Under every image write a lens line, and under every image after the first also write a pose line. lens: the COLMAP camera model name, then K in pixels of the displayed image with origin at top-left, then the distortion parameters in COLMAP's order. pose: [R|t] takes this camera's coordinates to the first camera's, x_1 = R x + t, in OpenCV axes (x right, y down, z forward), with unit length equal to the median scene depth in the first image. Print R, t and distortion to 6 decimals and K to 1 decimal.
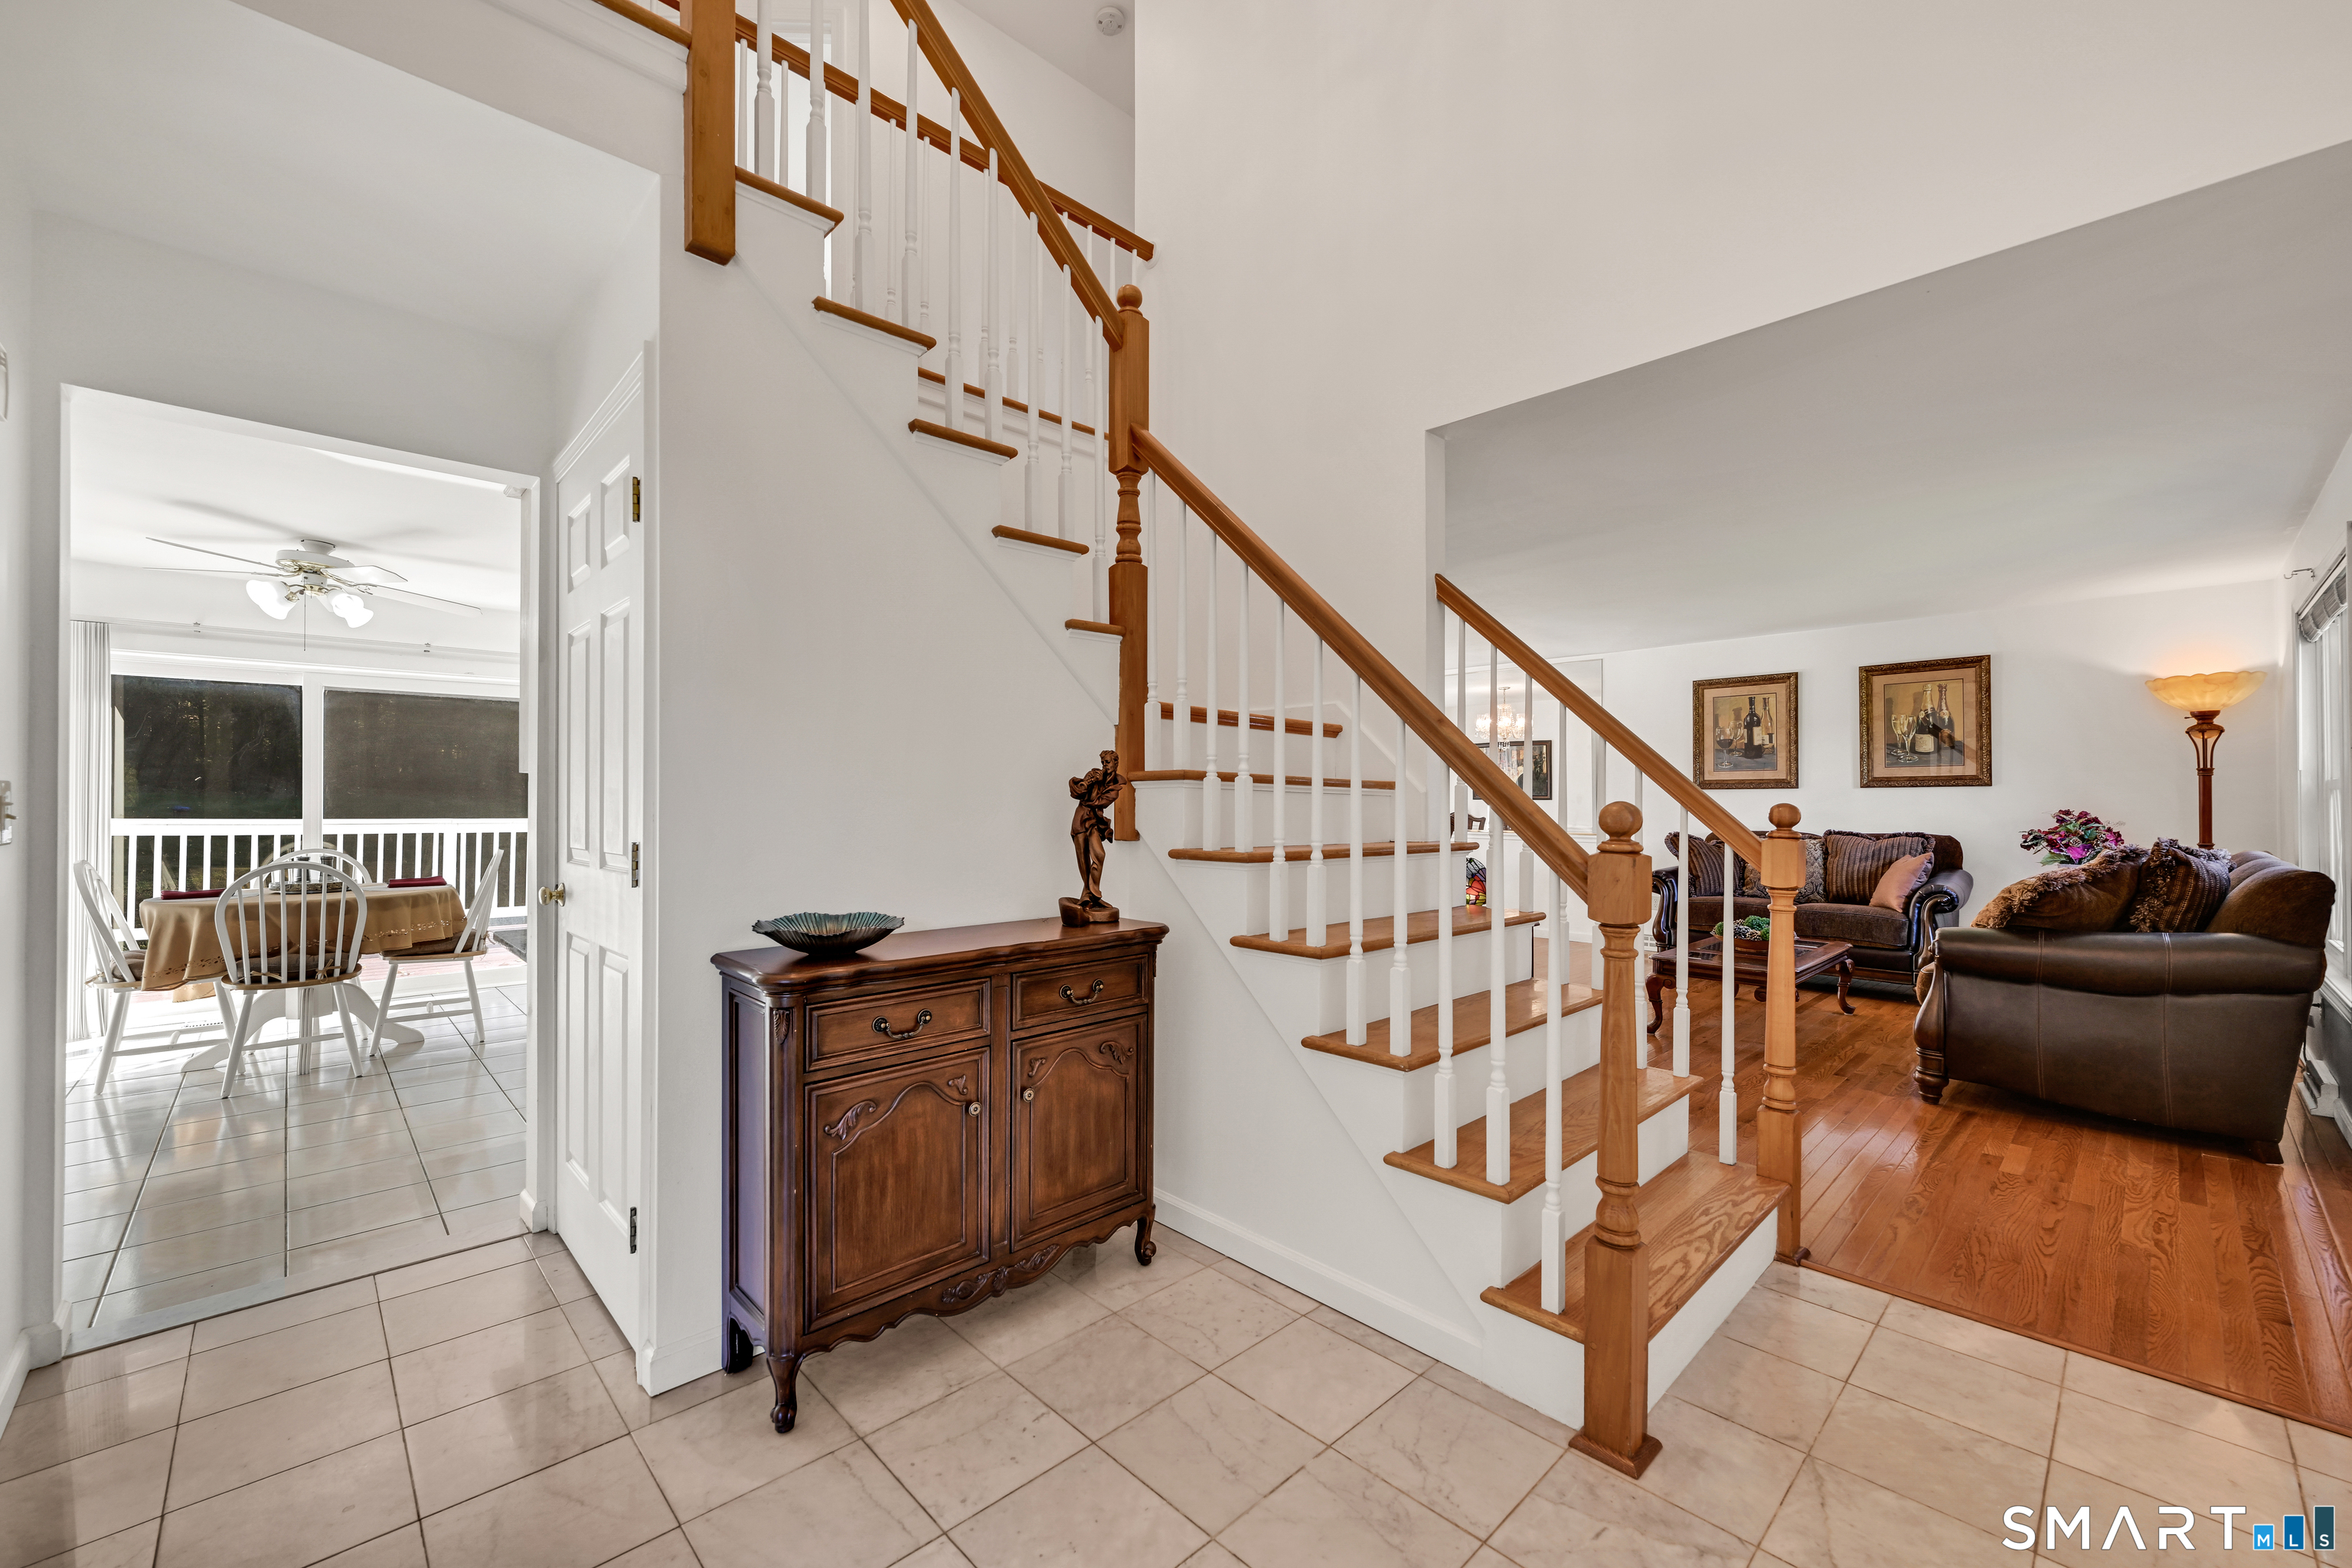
lens RADIAL K [[942.2, 0, 1155.6], [0, 942.2, 788.3], [0, 0, 1]] dist [-0.002116, 0.000233]
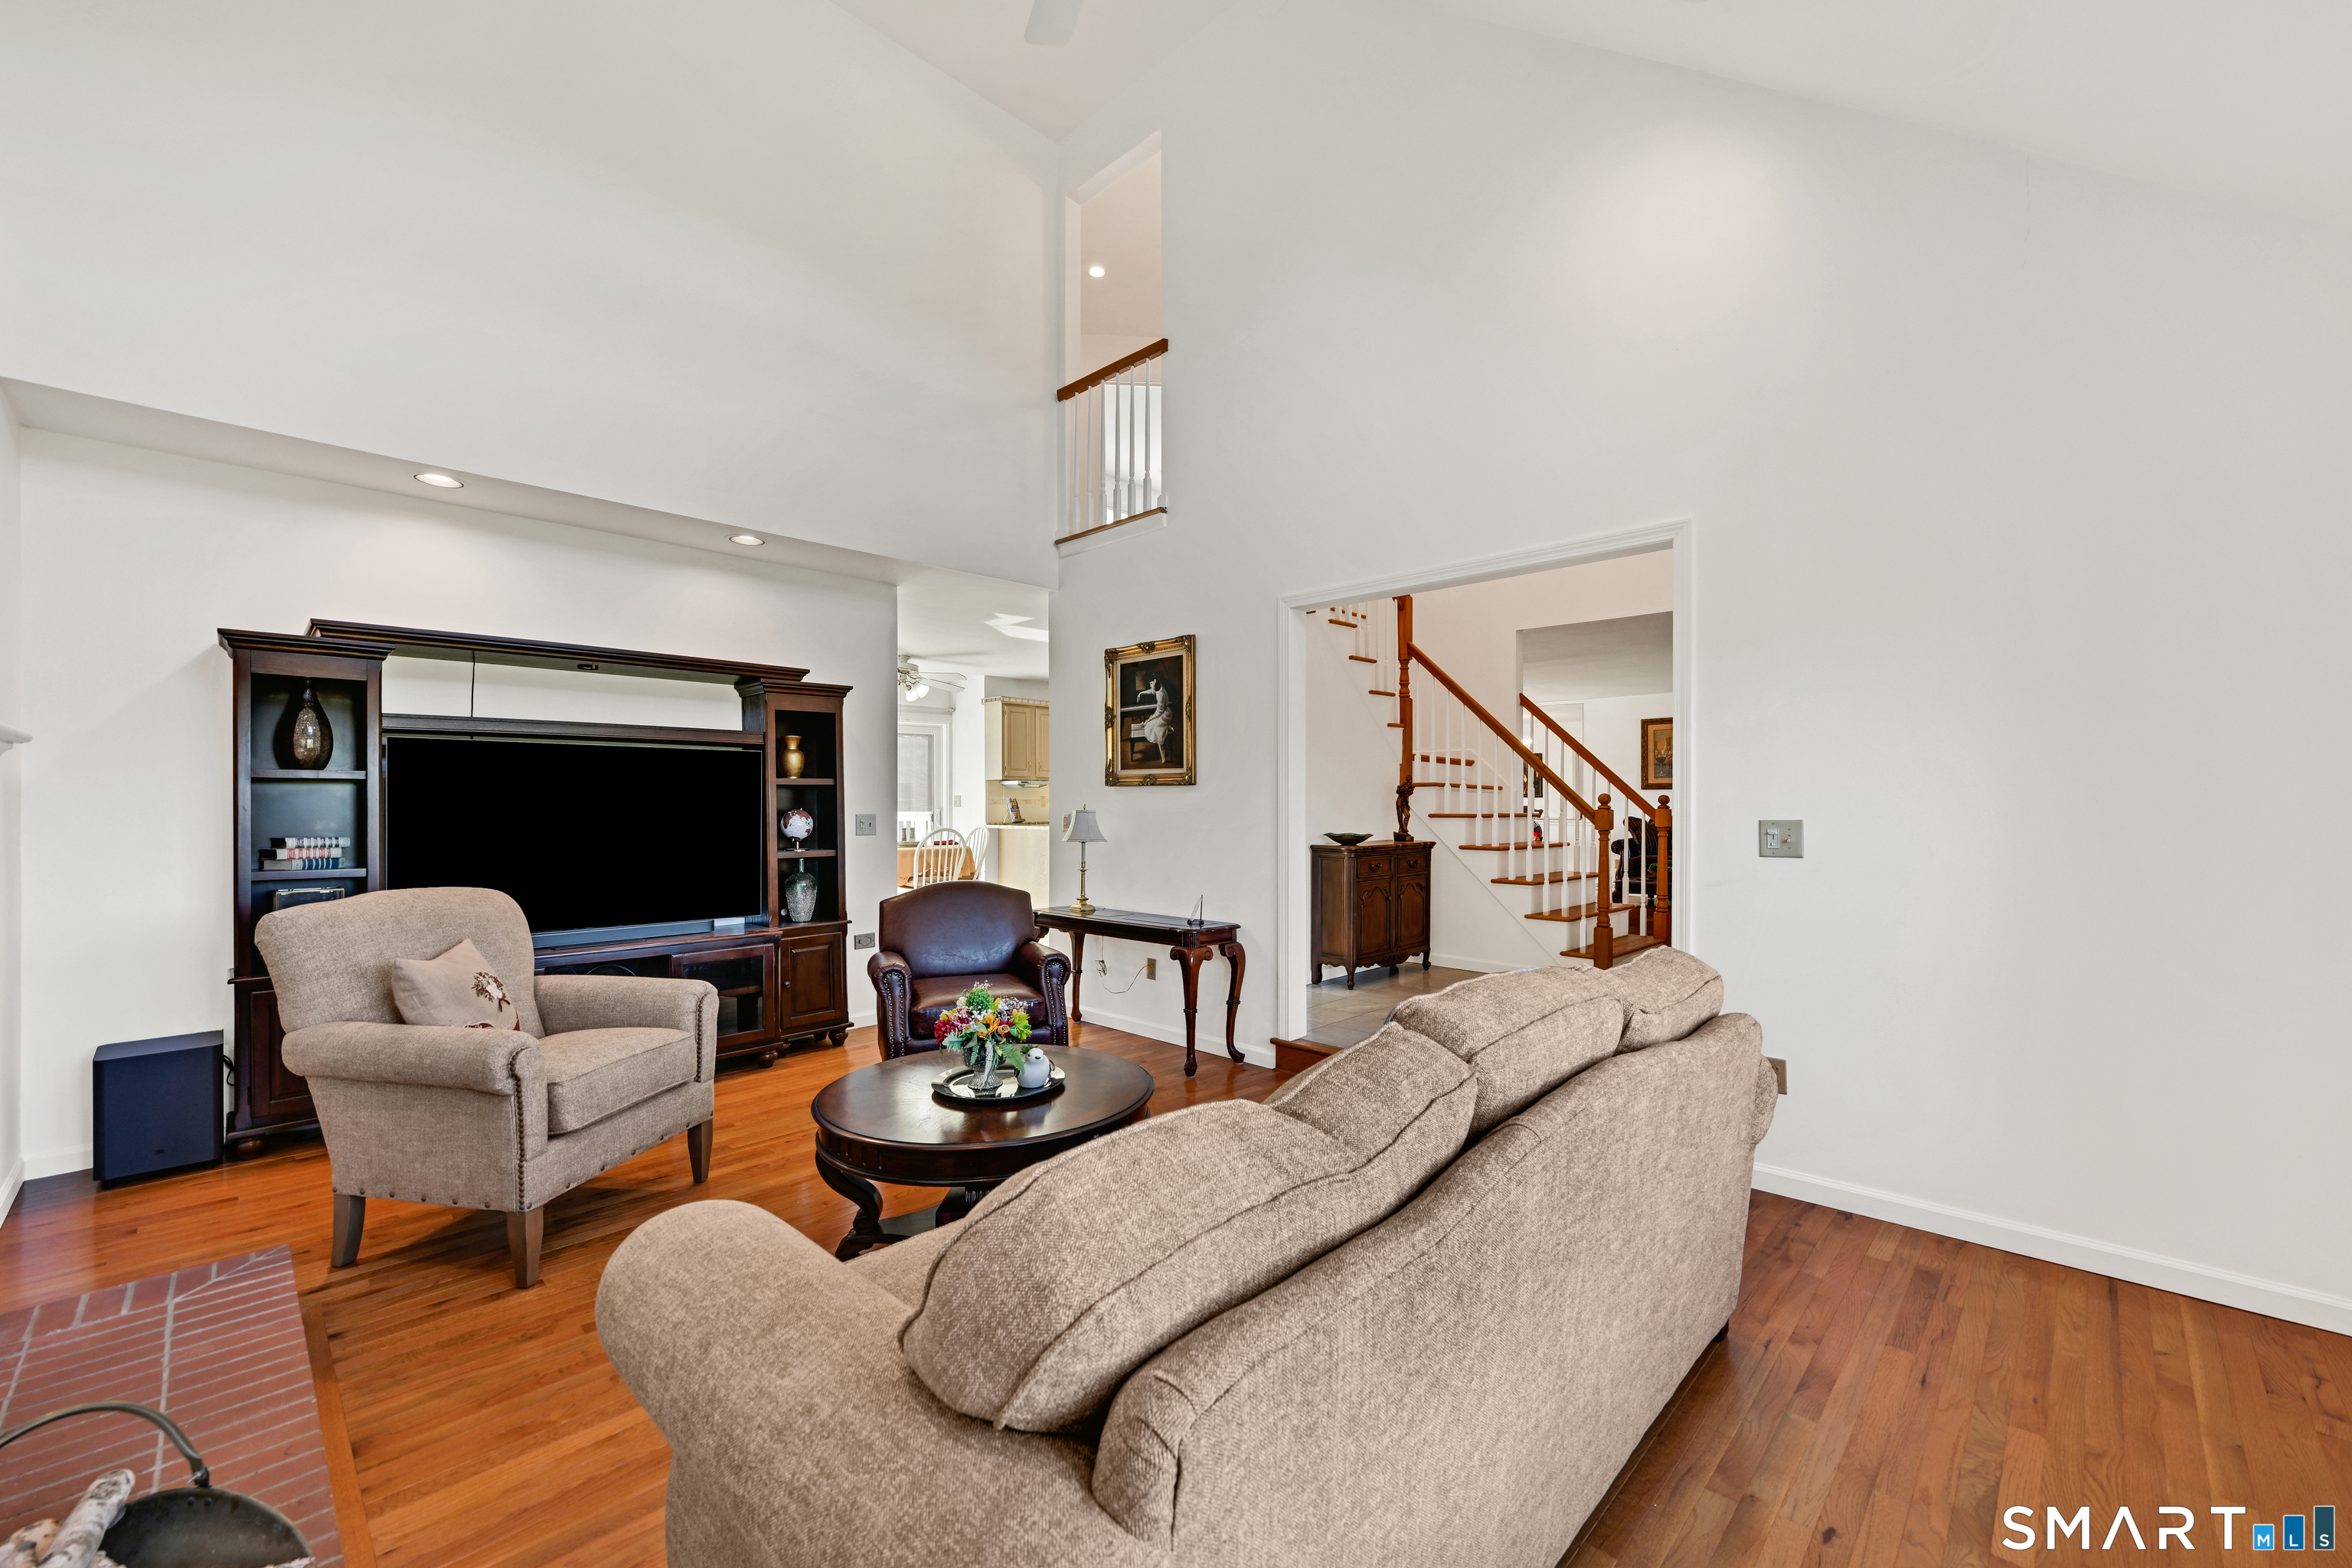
lens RADIAL K [[942.2, 0, 1173.5], [0, 942.2, 799.4], [0, 0, 1]] dist [-0.002116, 0.000233]
pose [[0.998912, -0.003978, 0.046473, -0.370697], [0.003538, 0.999948, 0.009546, -0.000129], [-0.046508, -0.009371, 0.998874, -0.705515]]
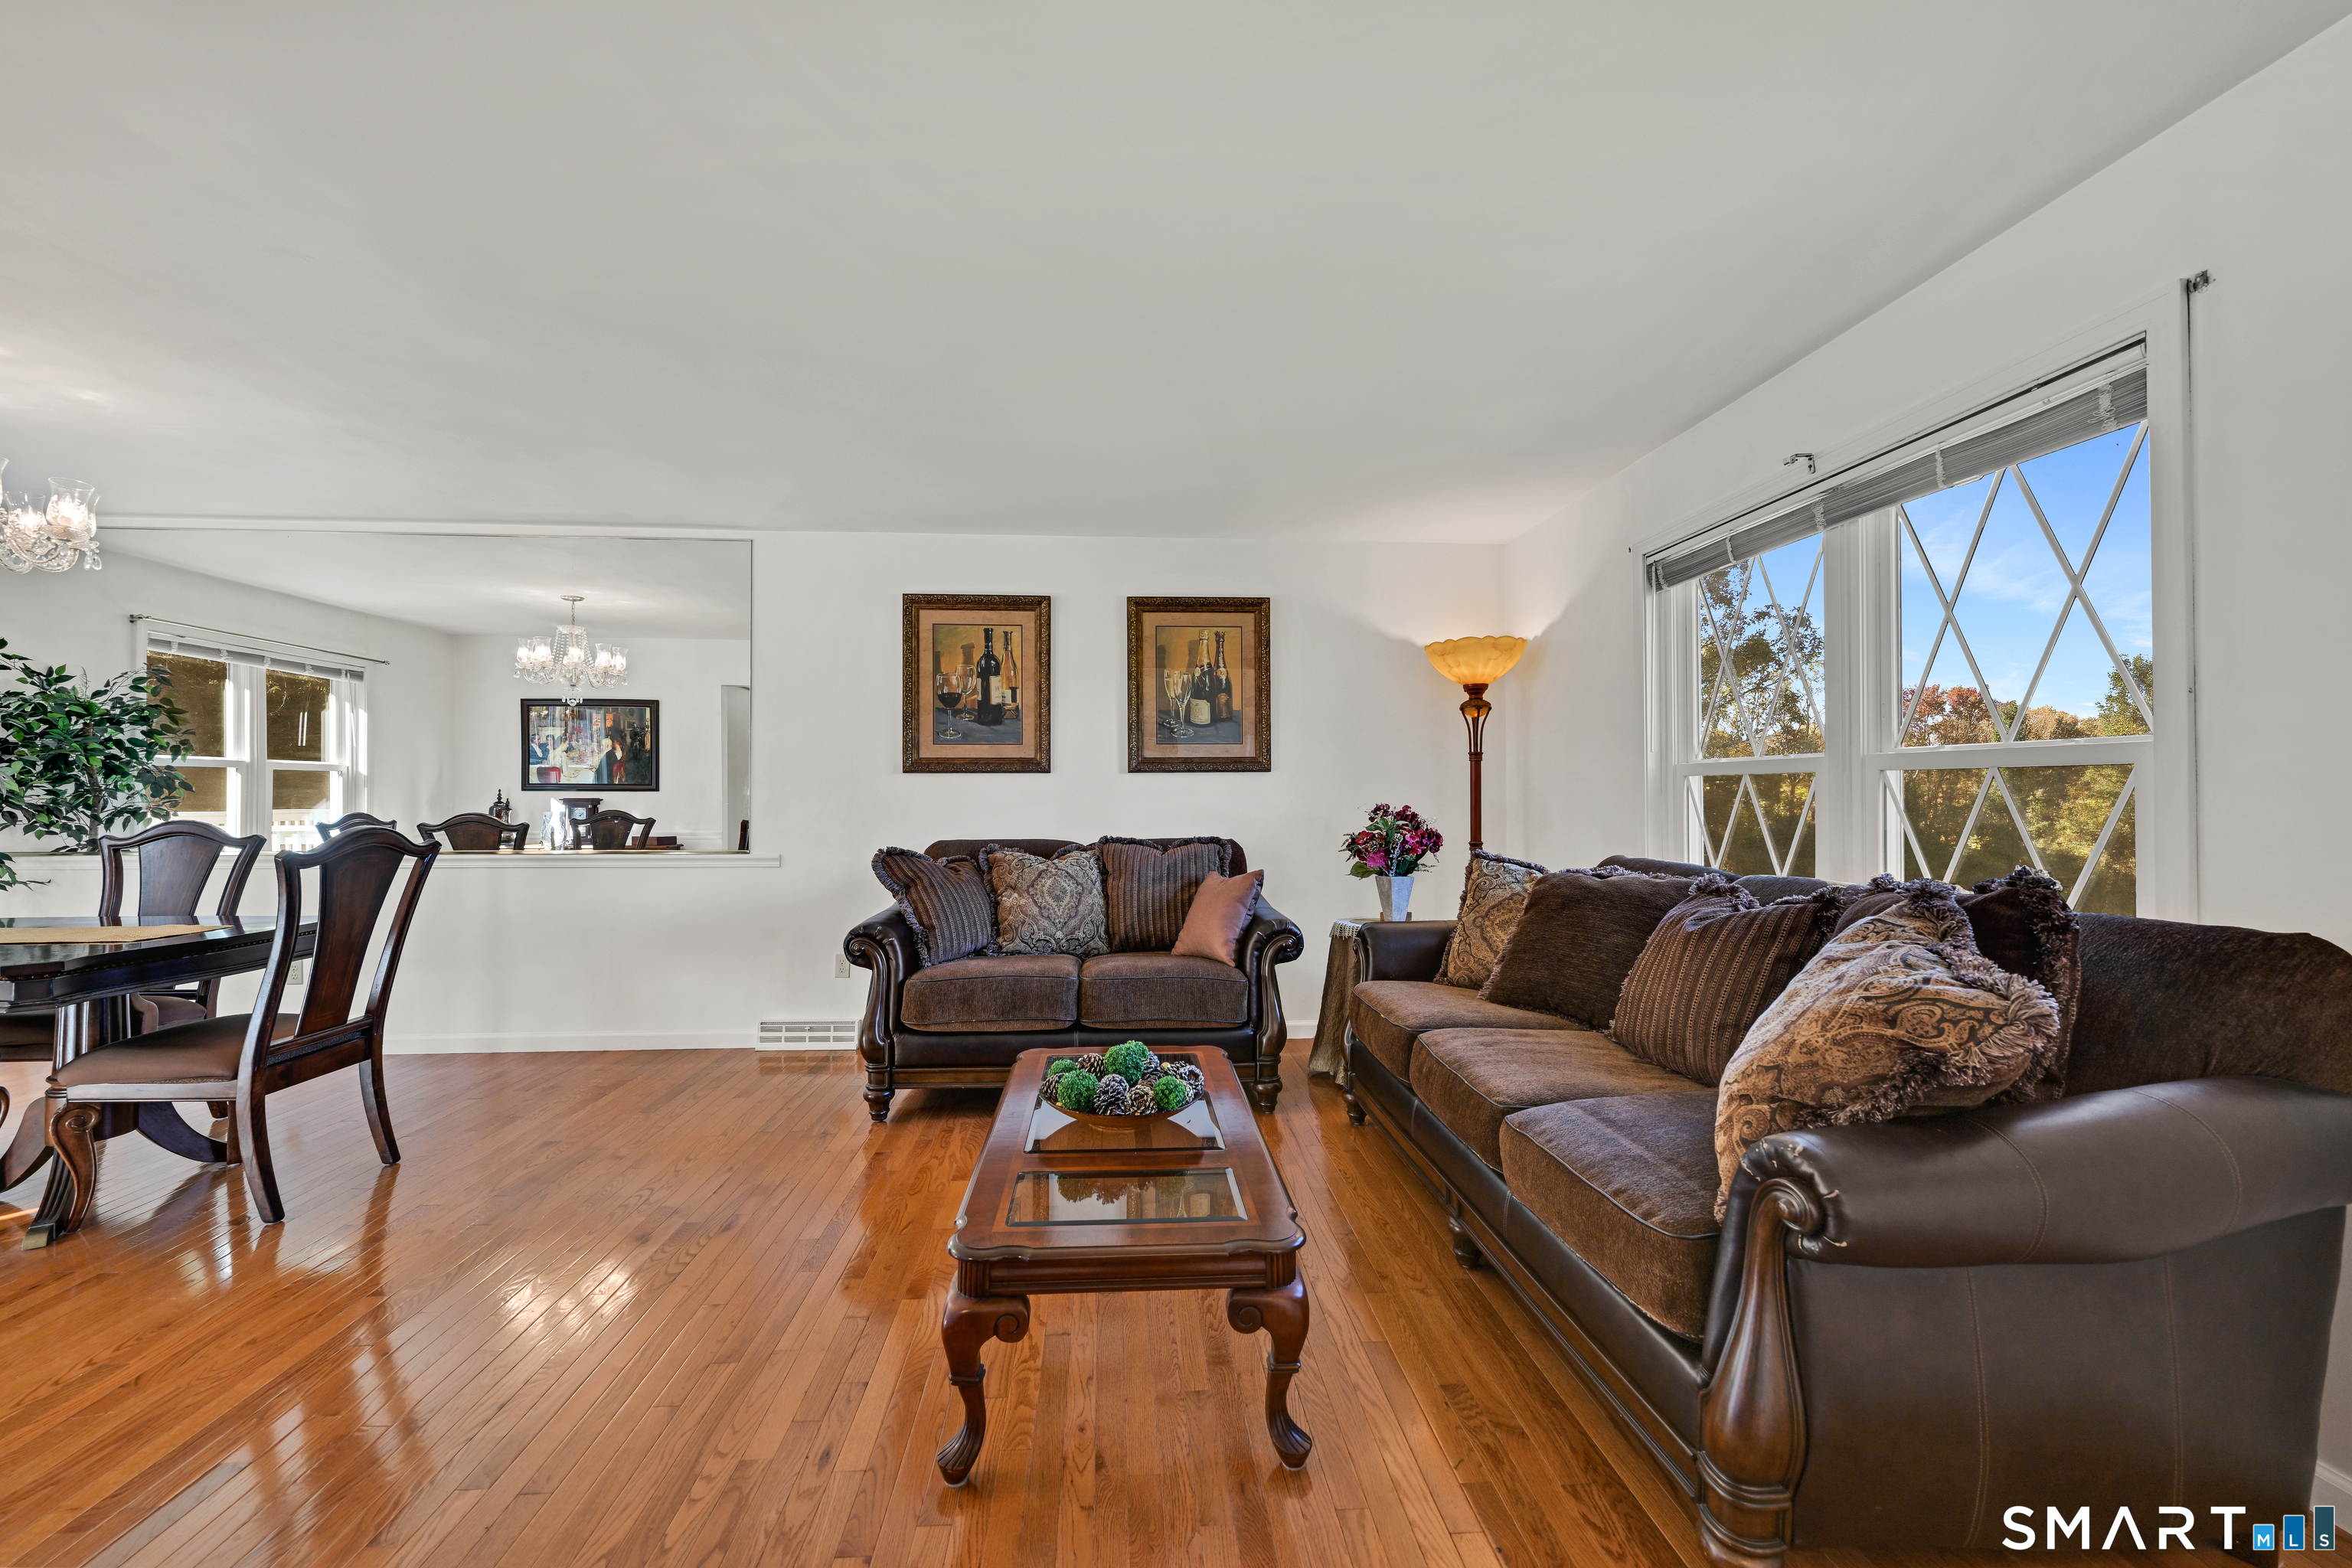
lens RADIAL K [[942.2, 0, 1172.2], [0, 942.2, 796.6], [0, 0, 1]] dist [-0.002116, 0.000233]
pose [[0.628923, 0.002012, 0.777465, 0.293232], [-0.009041, 0.999948, 0.004726, 0.016549], [-0.777415, -0.010001, 0.628909, 0.677079]]
